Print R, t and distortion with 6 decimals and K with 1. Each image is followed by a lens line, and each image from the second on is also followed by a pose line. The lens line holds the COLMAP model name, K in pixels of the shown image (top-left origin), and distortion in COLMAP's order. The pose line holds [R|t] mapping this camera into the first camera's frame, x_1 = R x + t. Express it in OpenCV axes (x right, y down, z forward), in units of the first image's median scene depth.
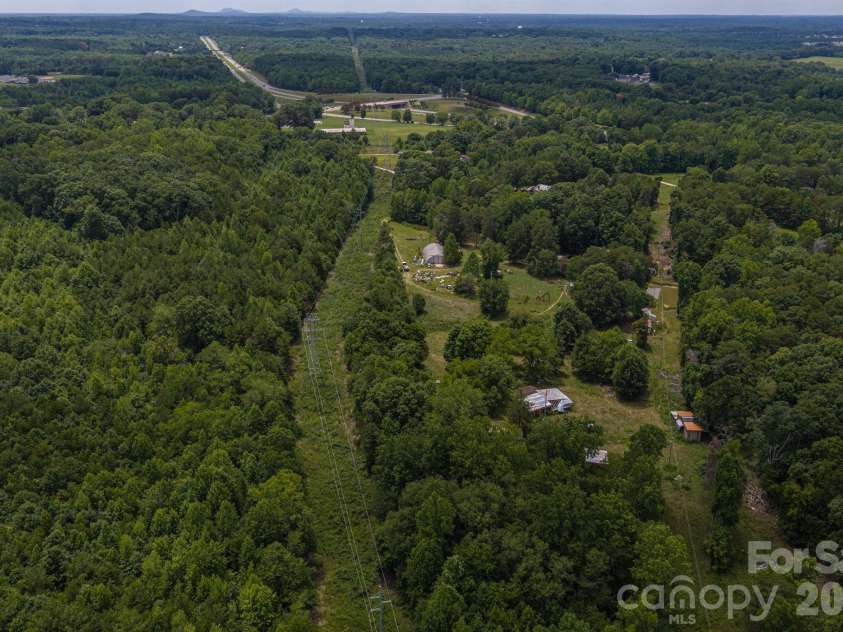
lens RADIAL K [[780.6, 0, 421.5], [0, 780.6, 316.0], [0, 0, 1]] dist [0.015296, -0.023850]
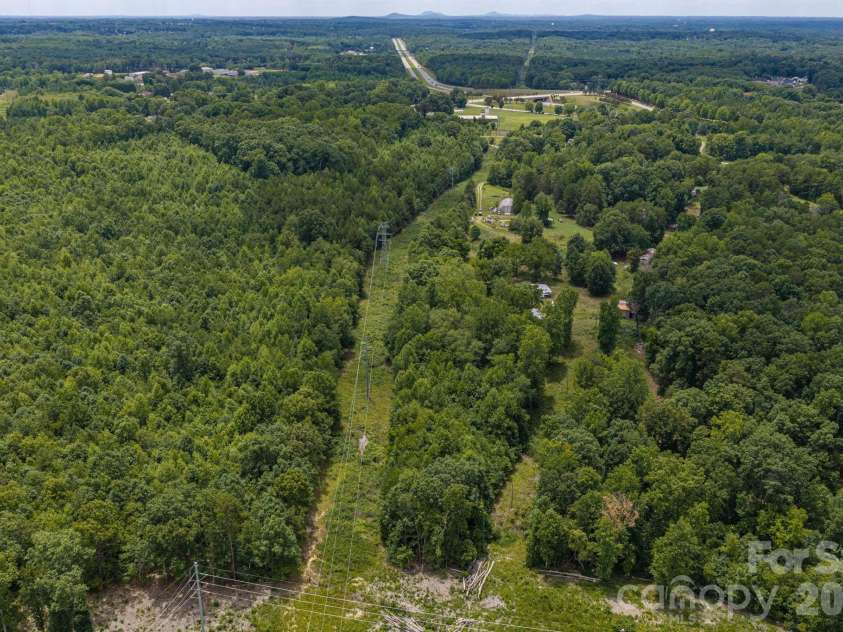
lens RADIAL K [[780.6, 0, 421.5], [0, 780.6, 316.0], [0, 0, 1]] dist [0.015296, -0.023850]
pose [[0.972257, 0.083273, -0.218589, 0.130109], [-0.083934, 0.996452, 0.006277, 0.077642], [0.218336, 0.012244, 0.975797, -0.207076]]
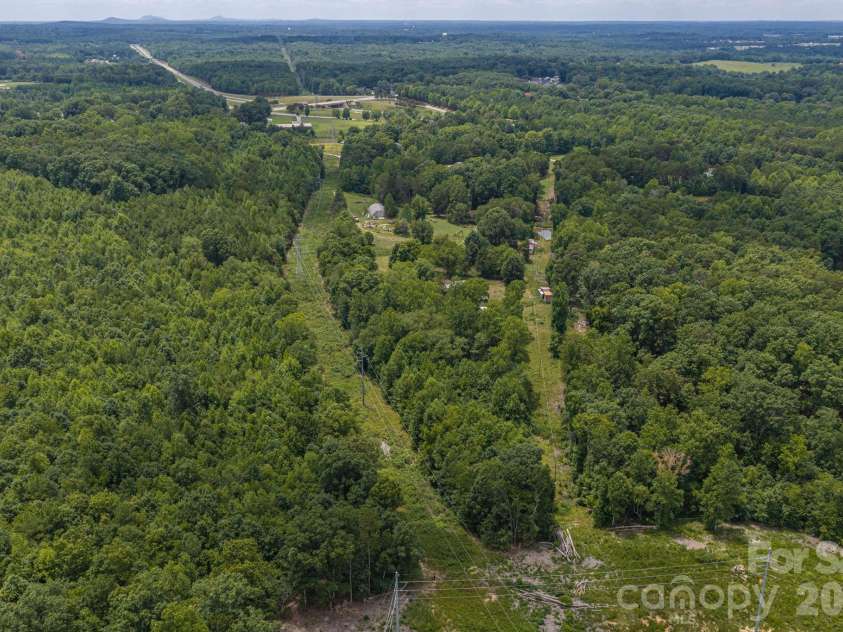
lens RADIAL K [[786.5, 0, 421.5], [0, 786.5, 316.0], [0, 0, 1]] dist [0.019430, -0.028603]
pose [[0.996102, -0.033990, 0.081395, -0.017243], [0.034797, 0.999358, -0.008513, 0.083032], [-0.081053, 0.011312, 0.996646, -0.241633]]
